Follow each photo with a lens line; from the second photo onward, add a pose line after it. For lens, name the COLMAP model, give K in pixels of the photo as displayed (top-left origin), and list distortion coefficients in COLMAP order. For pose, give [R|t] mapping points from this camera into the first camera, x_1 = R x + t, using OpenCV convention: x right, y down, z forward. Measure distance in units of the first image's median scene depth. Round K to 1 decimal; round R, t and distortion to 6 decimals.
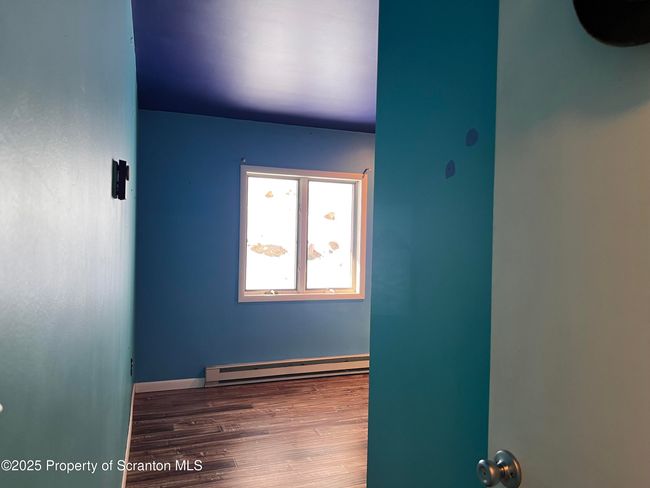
lens RADIAL K [[488.0, 0, 323.3], [0, 488.0, 245.4], [0, 0, 1]] dist [0.089750, -0.111452]
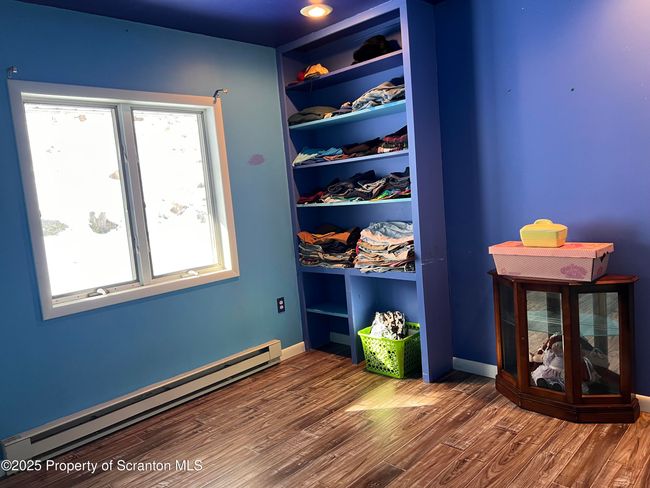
lens RADIAL K [[511.8, 0, 352.4], [0, 511.8, 243.8], [0, 0, 1]] dist [-0.002650, -0.006904]
pose [[0.885584, -0.145358, 0.441148, -0.095531], [0.107285, 0.988101, 0.110209, -0.001699], [-0.451919, -0.050271, 0.890642, 0.272766]]
